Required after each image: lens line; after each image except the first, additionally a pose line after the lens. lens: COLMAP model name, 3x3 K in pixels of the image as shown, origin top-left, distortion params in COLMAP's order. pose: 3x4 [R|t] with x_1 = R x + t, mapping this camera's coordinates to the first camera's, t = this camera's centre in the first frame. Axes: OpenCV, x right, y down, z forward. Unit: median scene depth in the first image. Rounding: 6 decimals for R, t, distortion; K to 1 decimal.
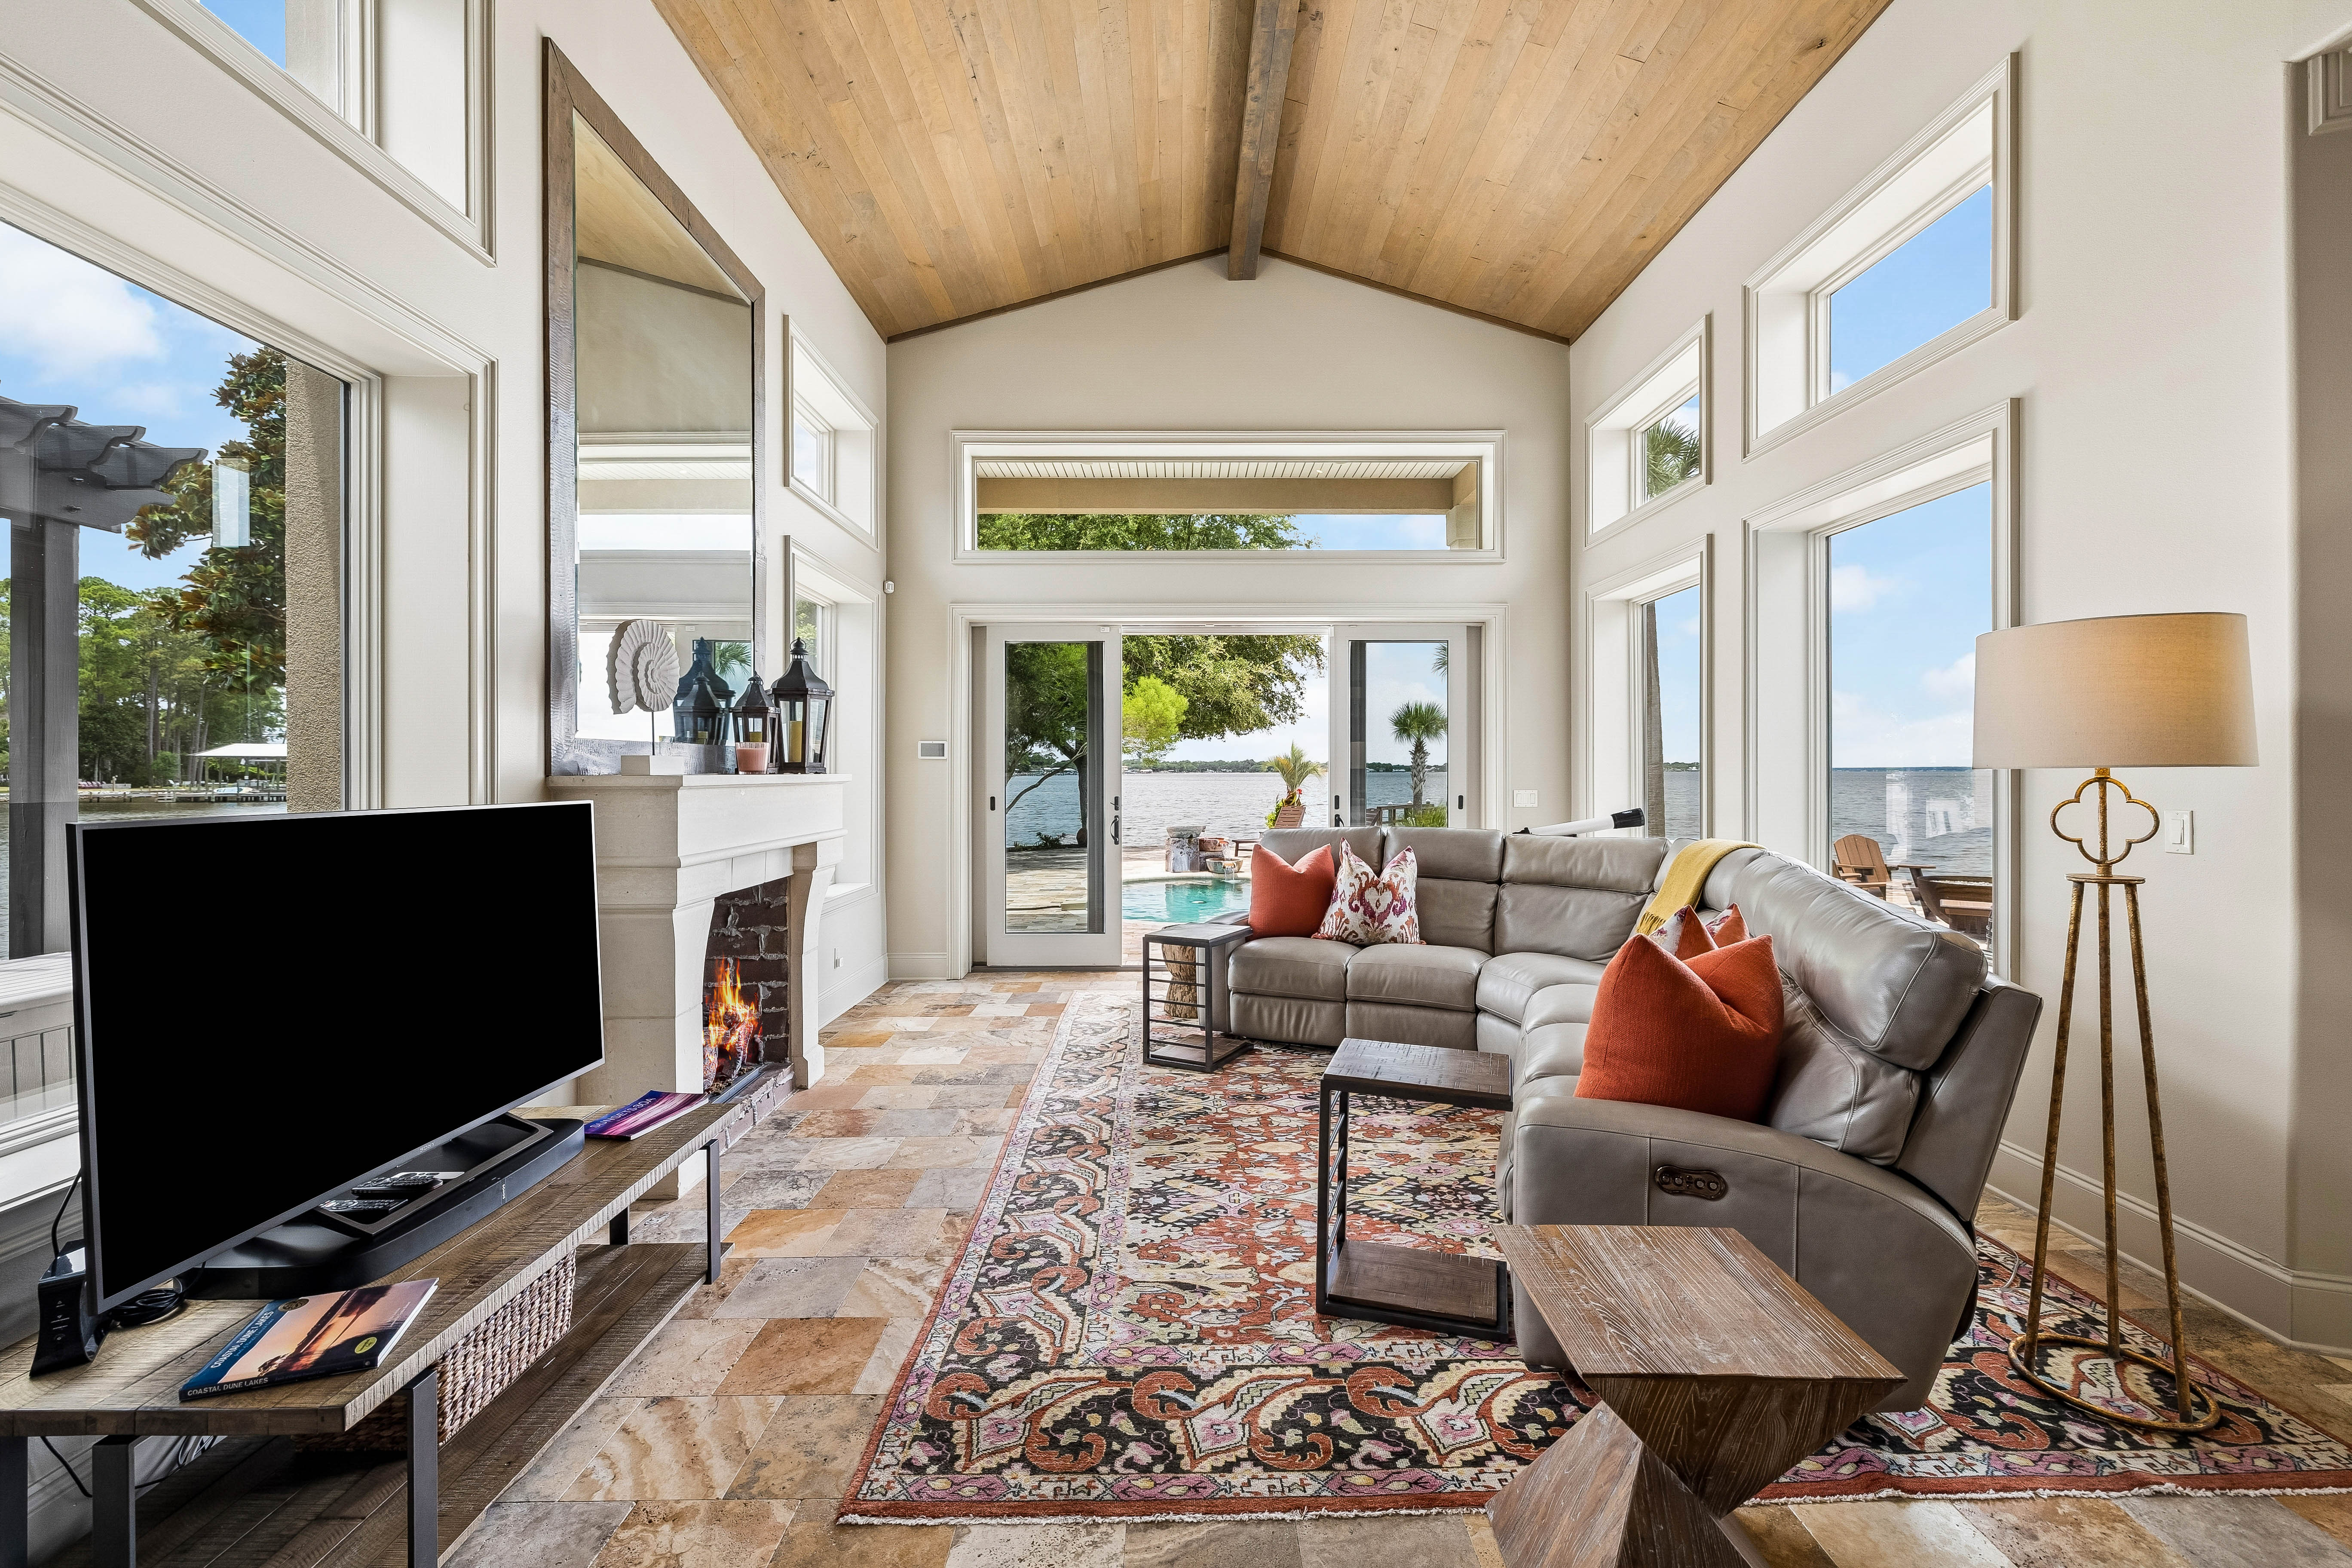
lens RADIAL K [[984.4, 0, 1185.6], [0, 984.4, 768.6], [0, 0, 1]] dist [0.000032, 0.000162]
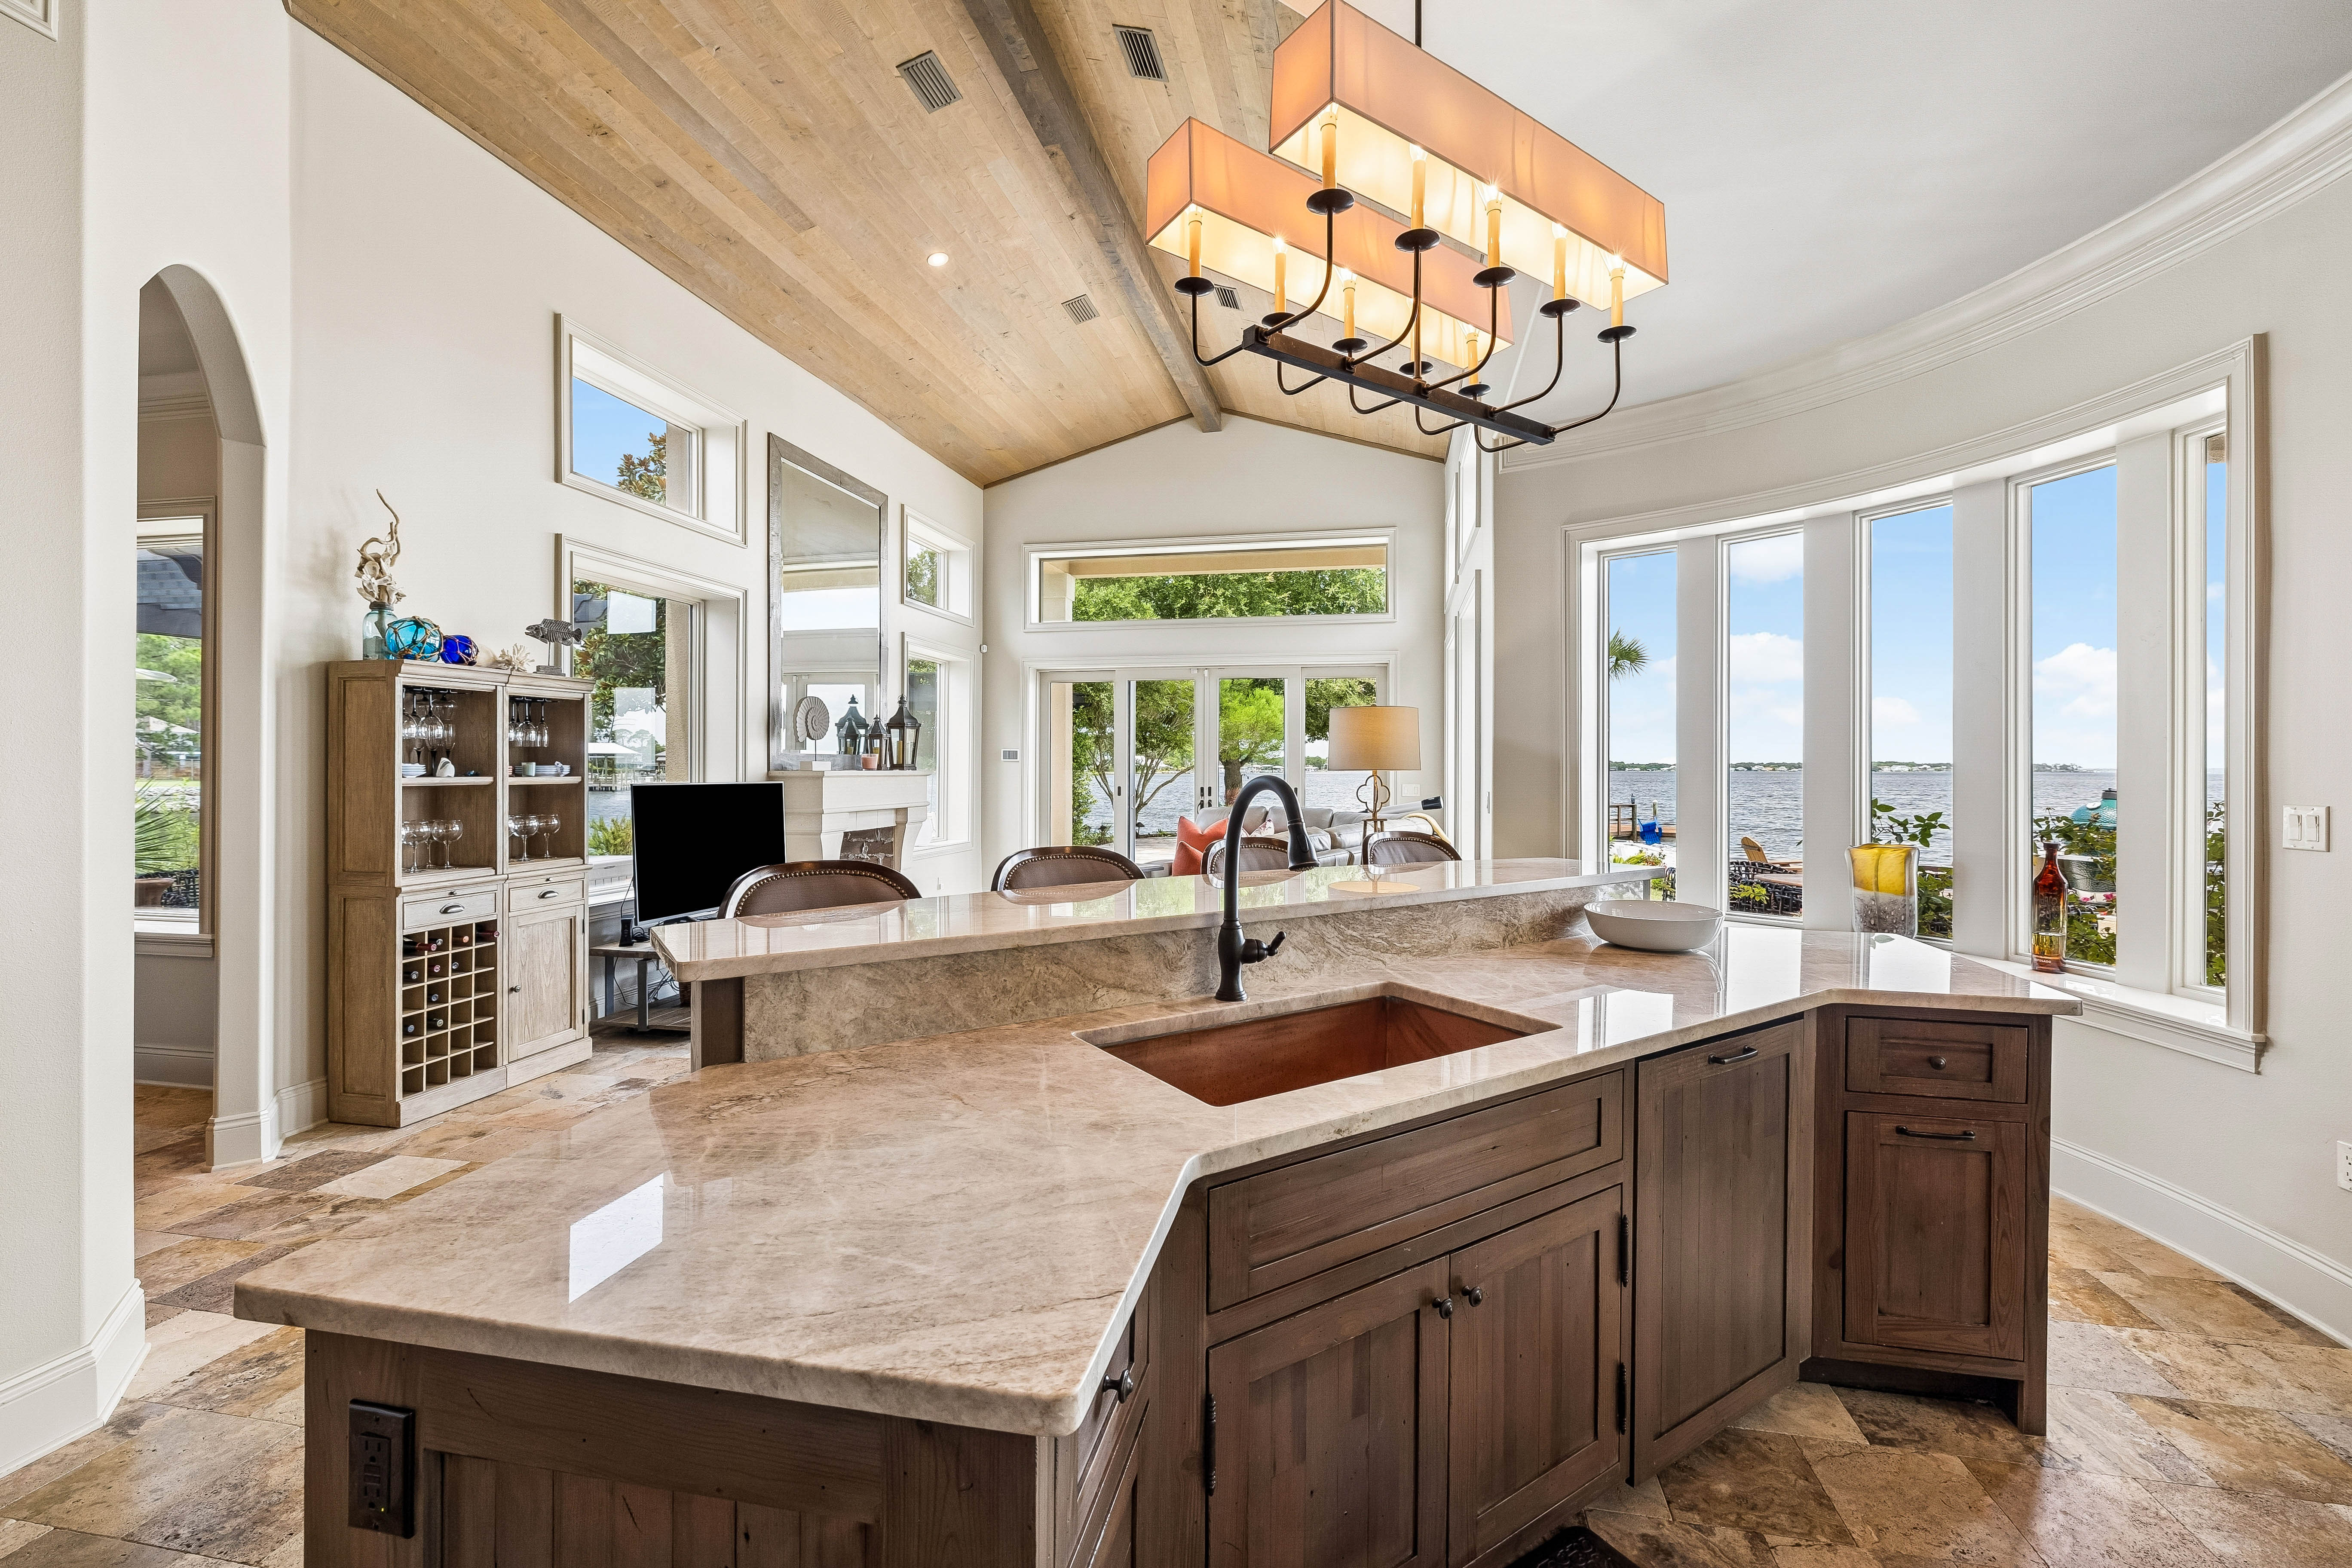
lens RADIAL K [[984.4, 0, 1185.6], [0, 984.4, 768.6], [0, 0, 1]] dist [0.000032, 0.000162]
pose [[0.977718, 0.004800, -0.209868, 0.486505], [-0.004199, 0.999986, 0.003307, -0.005751], [0.209881, -0.002352, 0.977724, -0.641547]]
